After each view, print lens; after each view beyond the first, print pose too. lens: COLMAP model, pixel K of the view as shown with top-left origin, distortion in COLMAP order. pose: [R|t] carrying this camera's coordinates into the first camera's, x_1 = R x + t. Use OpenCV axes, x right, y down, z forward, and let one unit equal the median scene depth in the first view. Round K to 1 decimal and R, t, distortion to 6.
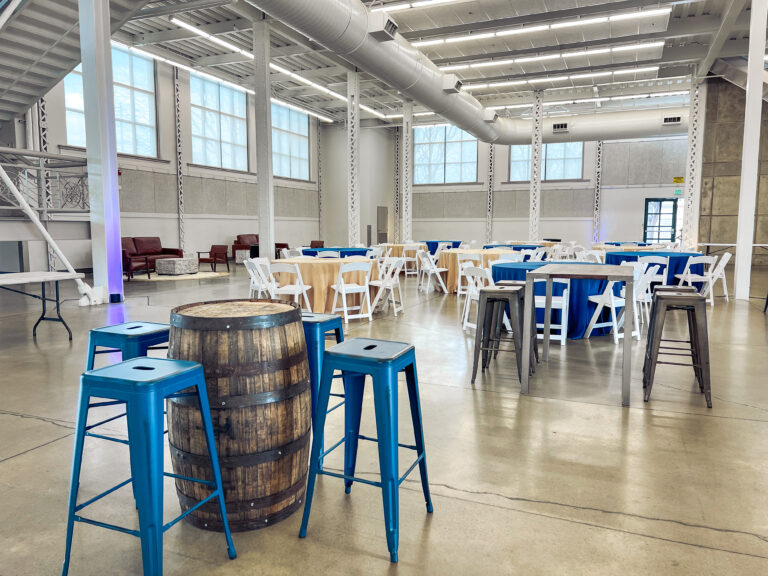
lens RADIAL K [[587.7, 0, 371.9], [0, 587.7, 280.2], [0, 0, 1]] dist [0.062761, -0.072135]
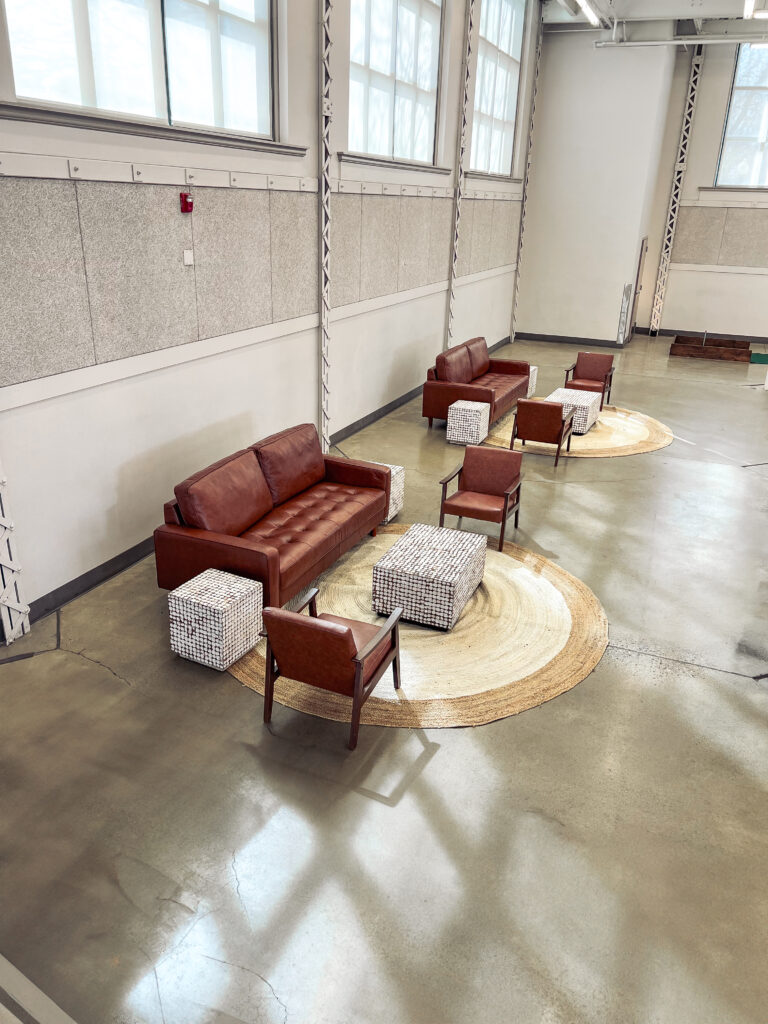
lens RADIAL K [[783.6, 0, 384.0], [0, 783.6, 512.0], [0, 0, 1]] dist [0.062761, -0.072135]
pose [[0.999297, 0.028179, 0.024736, -0.304670], [-0.033899, 0.960894, 0.274833, -0.132164], [-0.016024, -0.275478, 0.961174, 0.535963]]
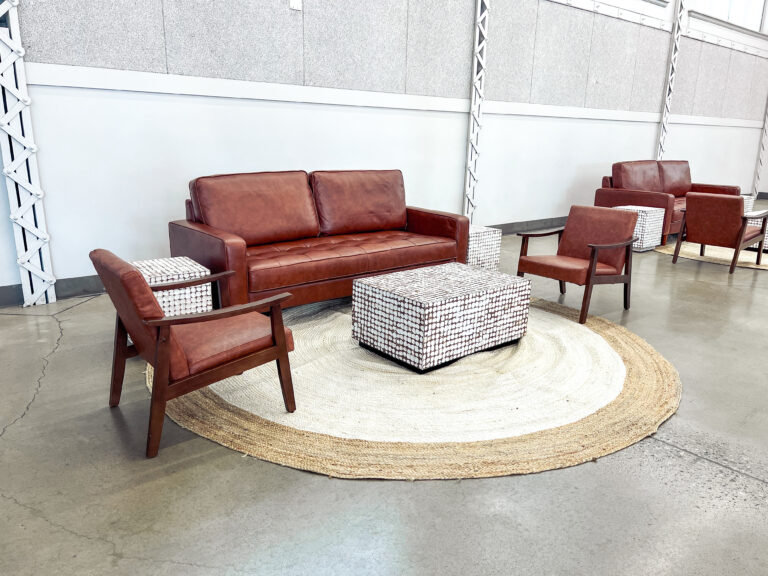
lens RADIAL K [[587.7, 0, 371.9], [0, 587.7, 280.2], [0, 0, 1]] dist [0.062761, -0.072135]
pose [[0.890779, 0.133336, -0.434436, -0.213502], [-0.069071, 0.984605, 0.160568, -0.059162], [0.449157, -0.113024, 0.886275, 0.657577]]
